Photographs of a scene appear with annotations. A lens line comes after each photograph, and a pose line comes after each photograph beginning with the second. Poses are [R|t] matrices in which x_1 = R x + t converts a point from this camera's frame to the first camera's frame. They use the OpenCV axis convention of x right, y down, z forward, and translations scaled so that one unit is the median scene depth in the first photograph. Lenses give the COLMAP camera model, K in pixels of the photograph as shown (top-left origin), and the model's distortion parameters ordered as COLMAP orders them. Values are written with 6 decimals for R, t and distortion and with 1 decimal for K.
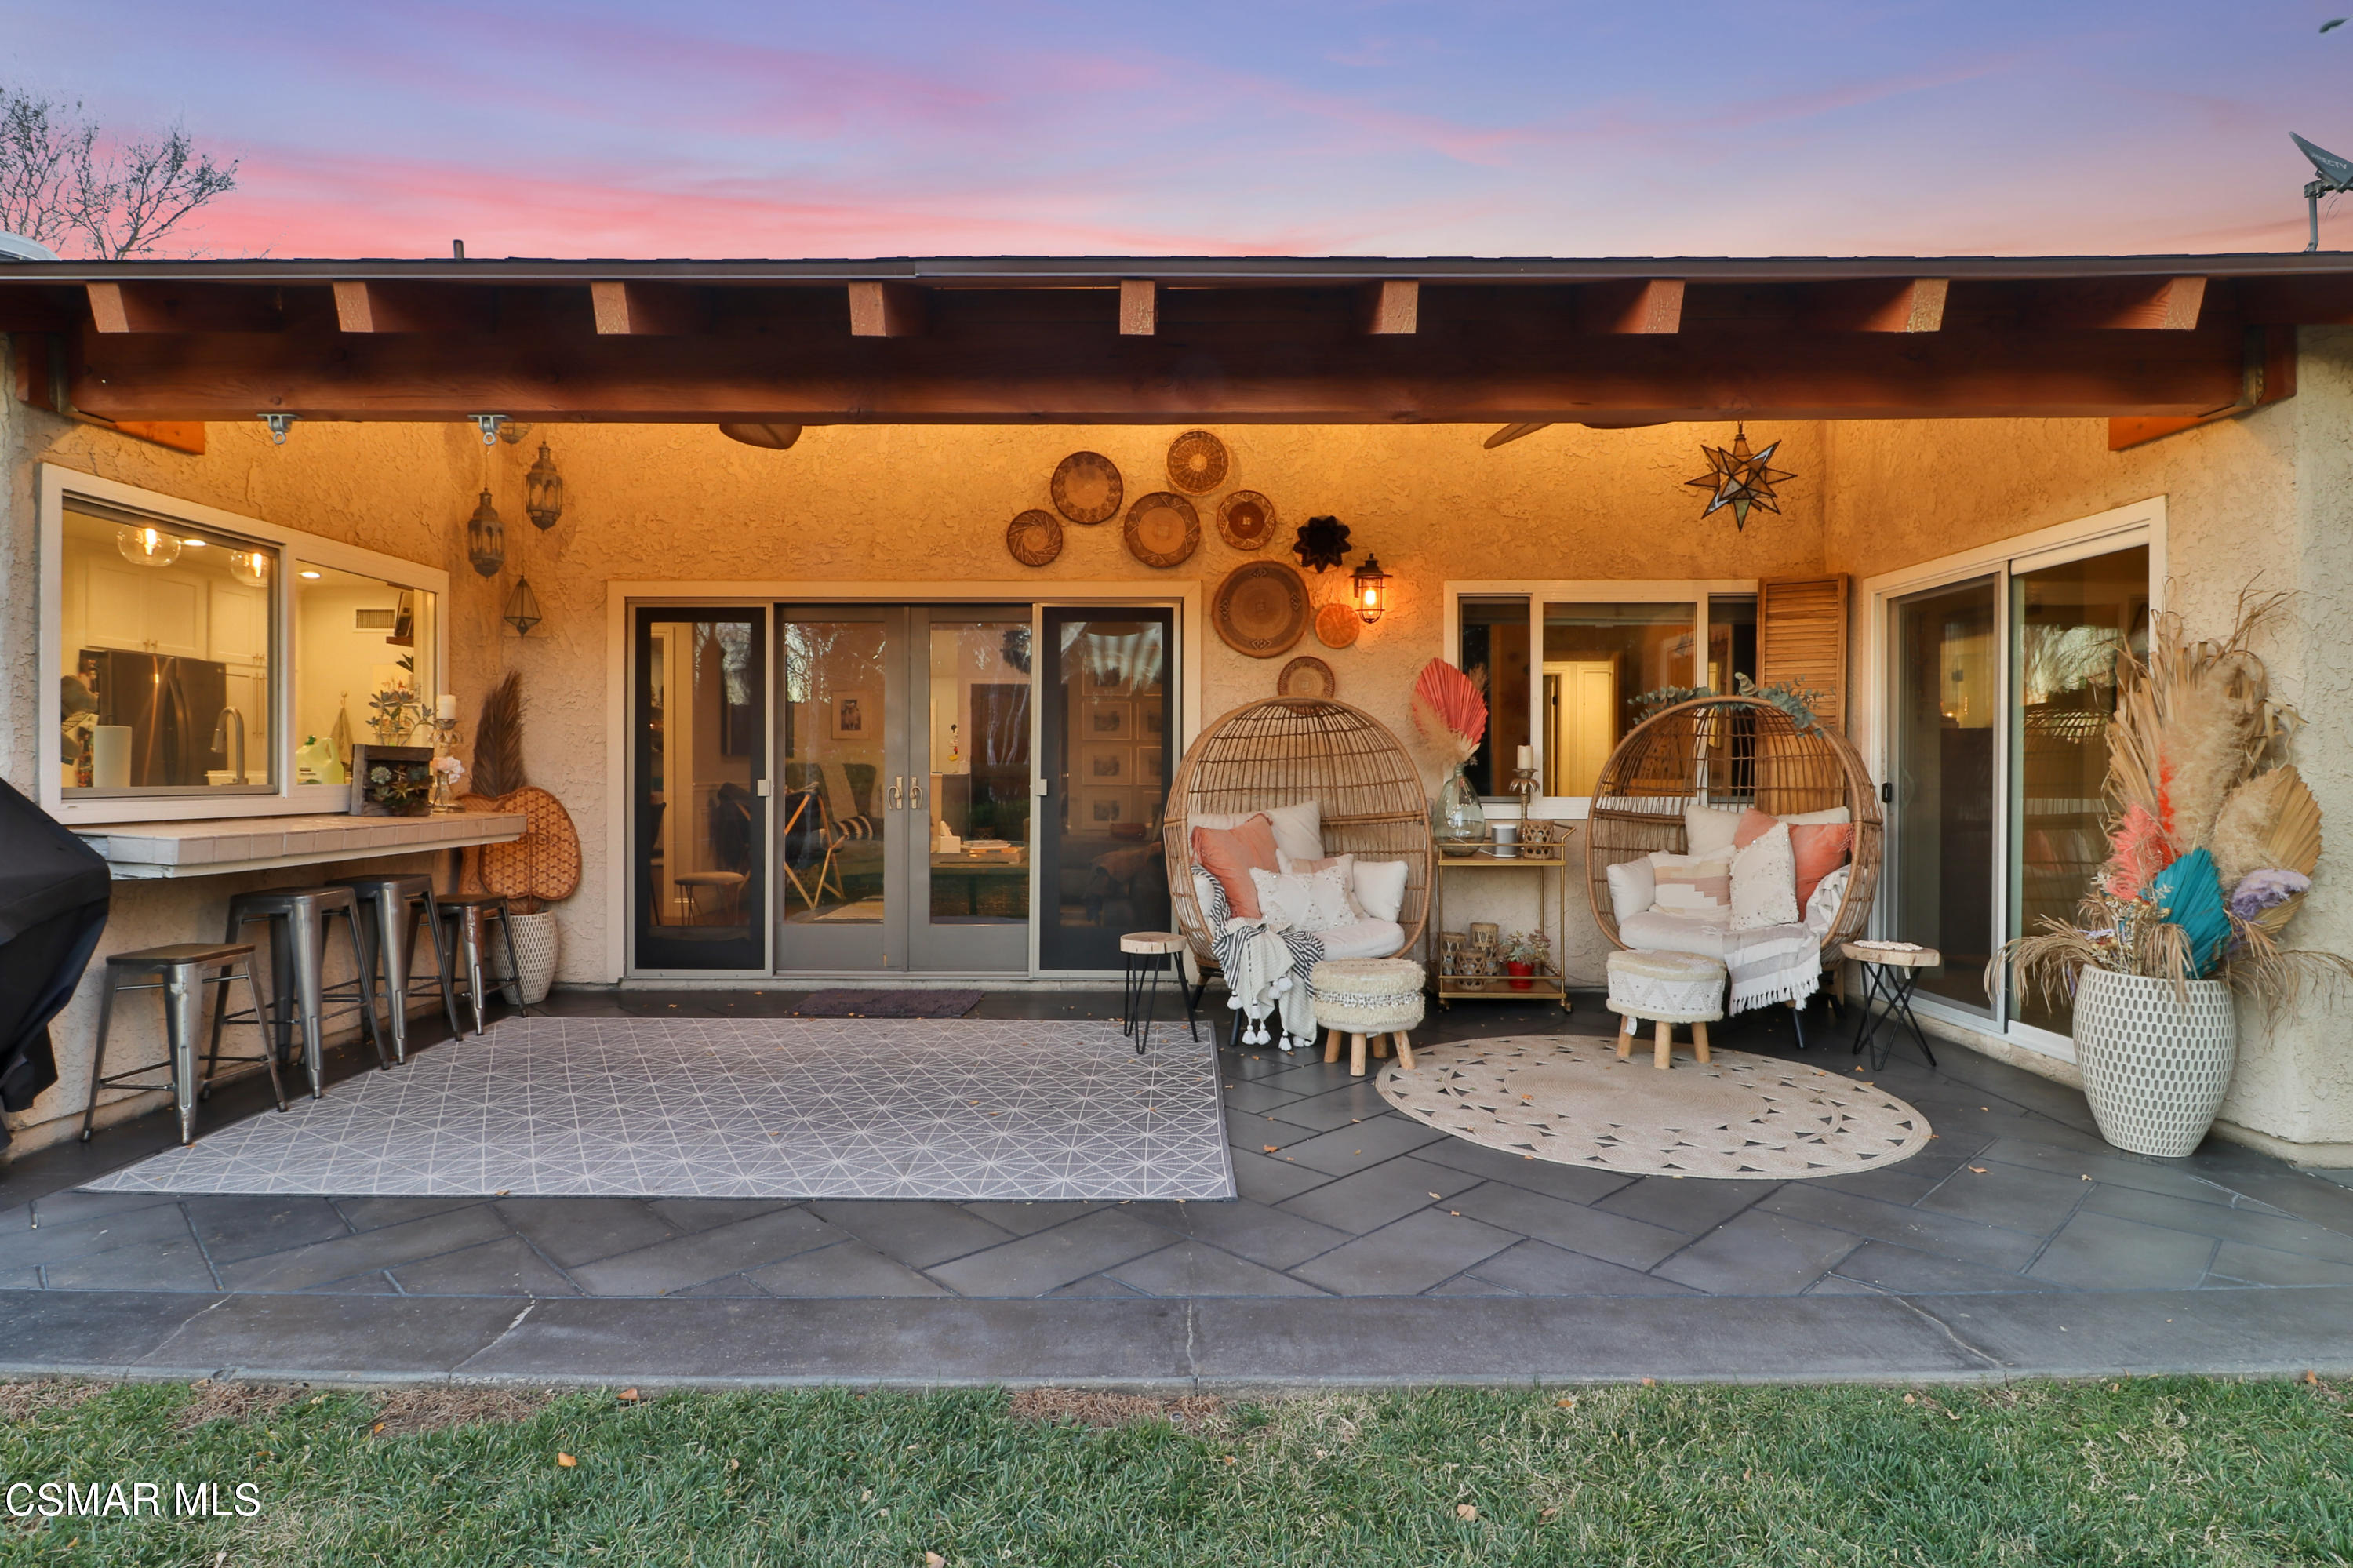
lens RADIAL K [[1217.3, 0, 1165.9], [0, 1217.3, 746.4], [0, 0, 1]] dist [0.016746, -0.002828]
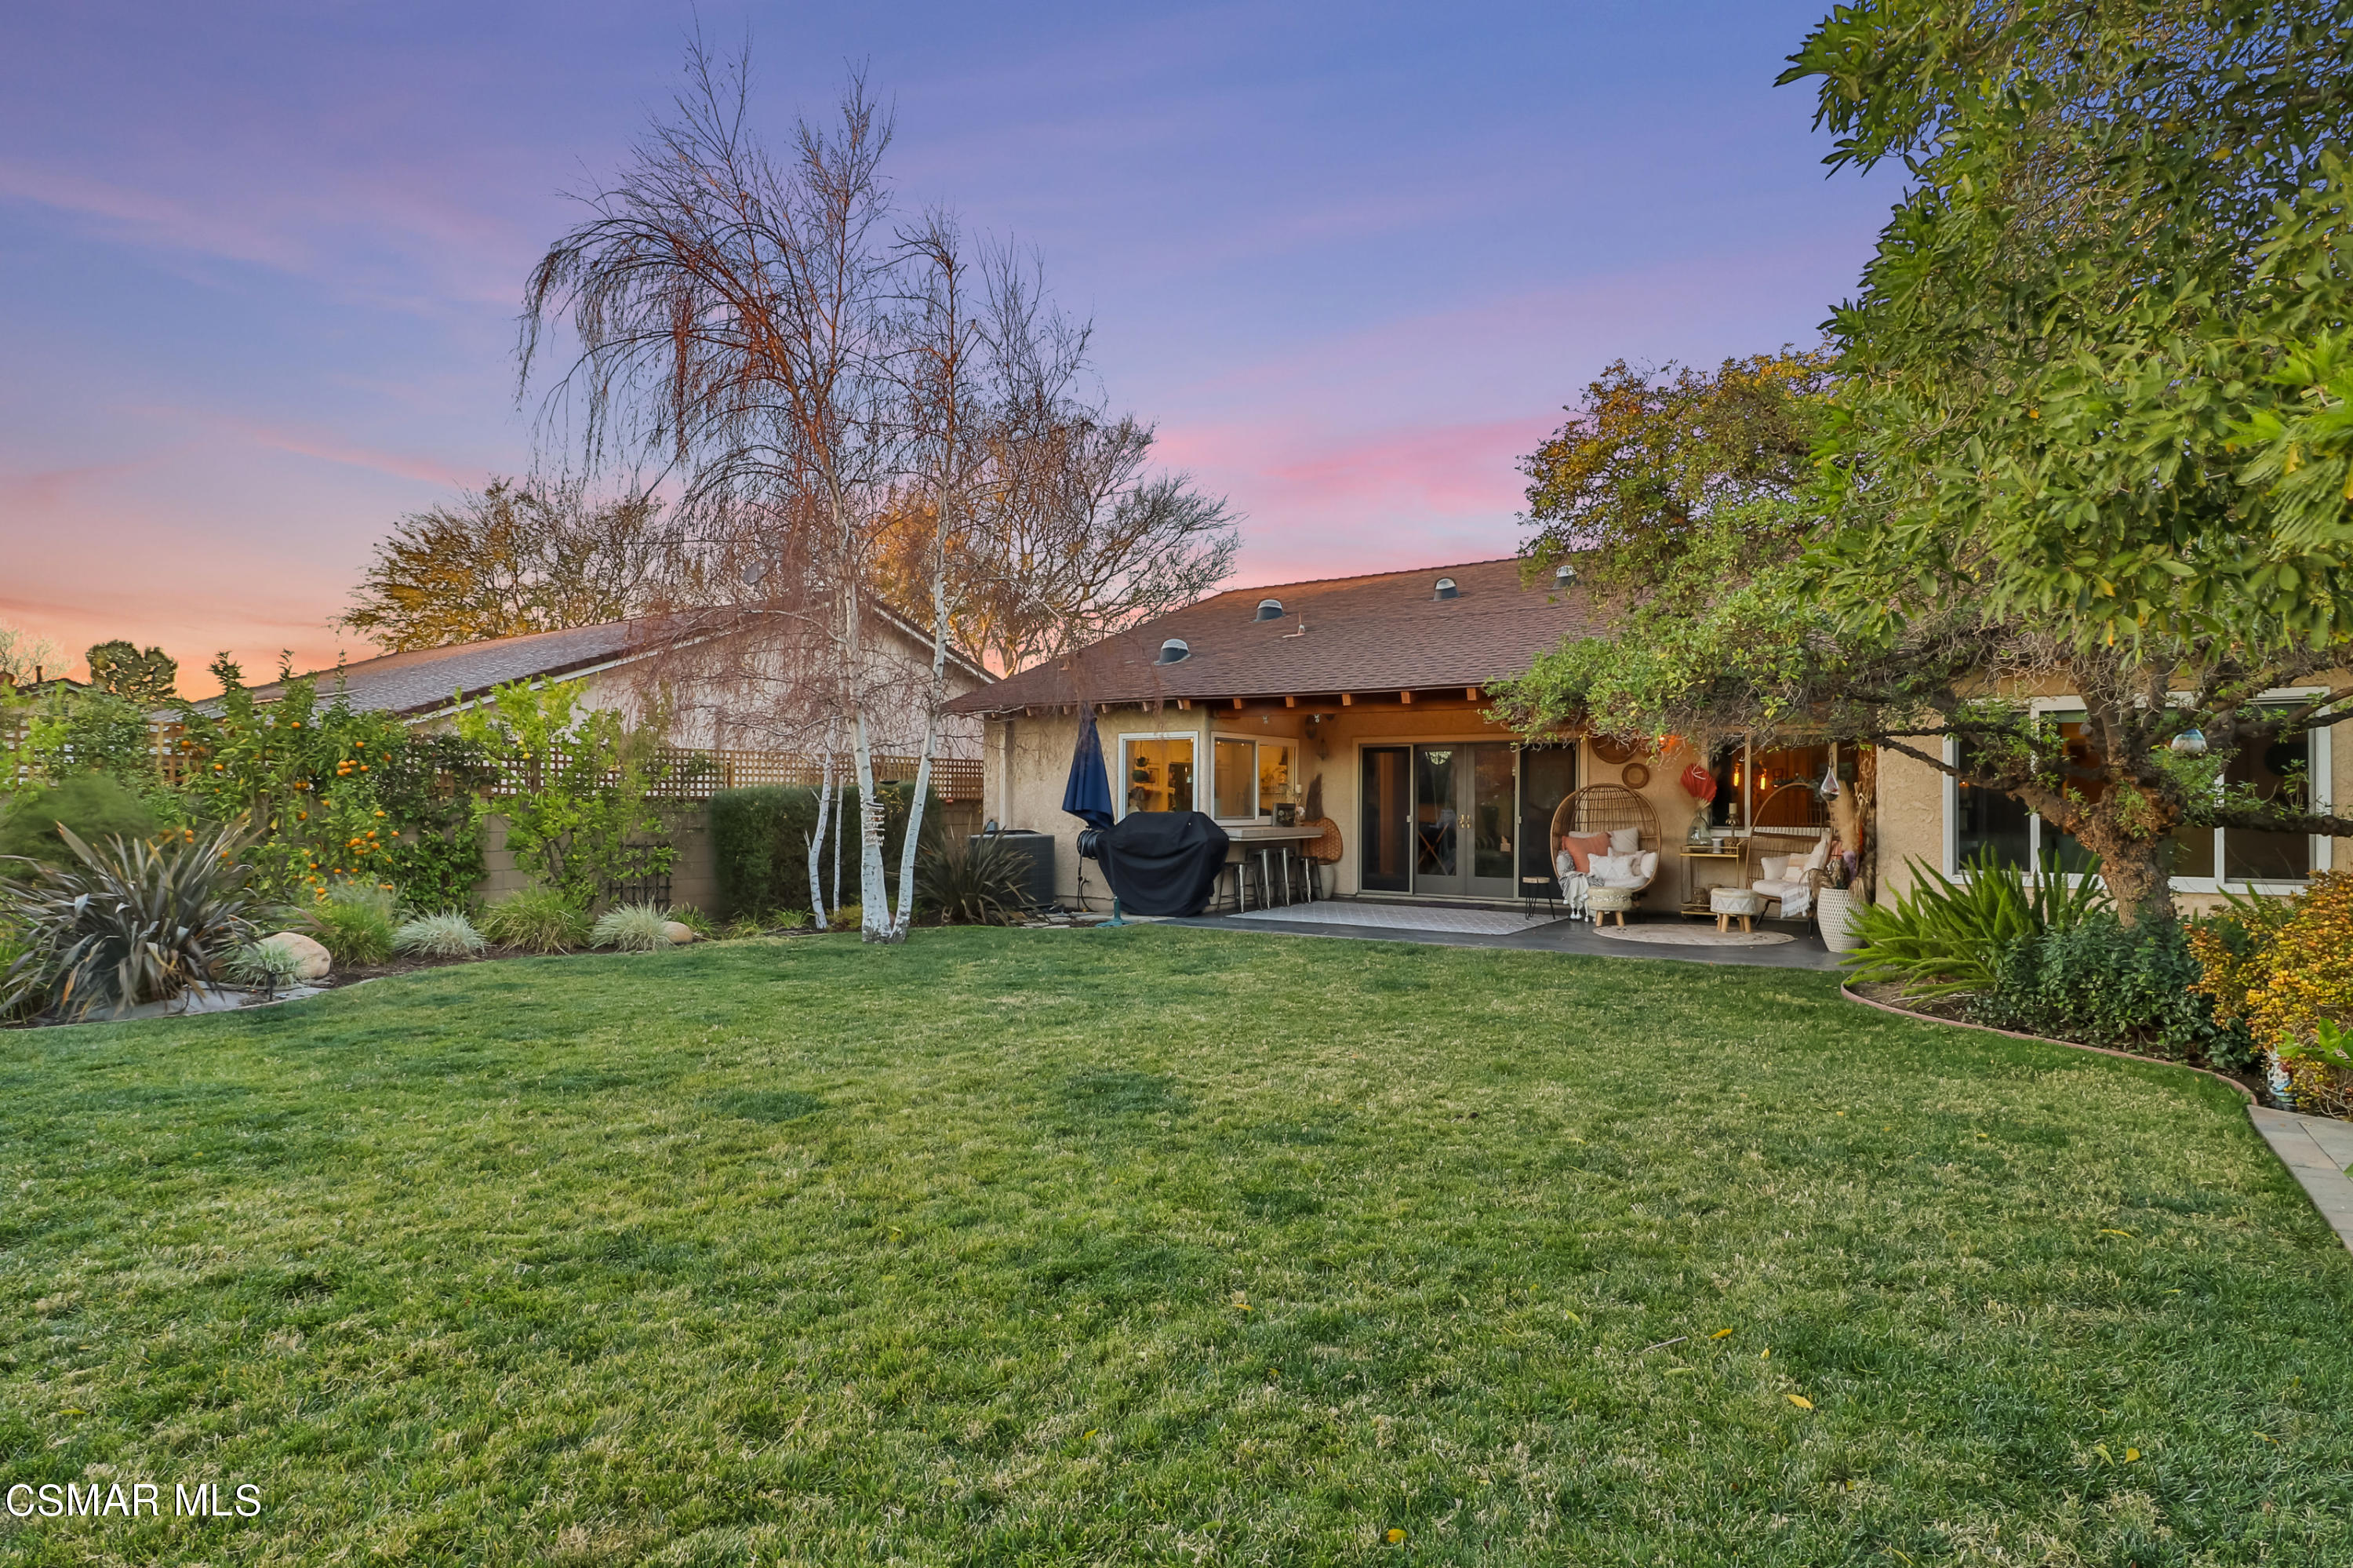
lens RADIAL K [[1217.3, 0, 1165.9], [0, 1217.3, 746.4], [0, 0, 1]] dist [0.016746, -0.002828]
pose [[0.826307, -0.021727, -0.562801, 0.736418], [0.007772, 0.999600, -0.027178, -0.055307], [0.563166, 0.018083, 0.826146, -1.480525]]
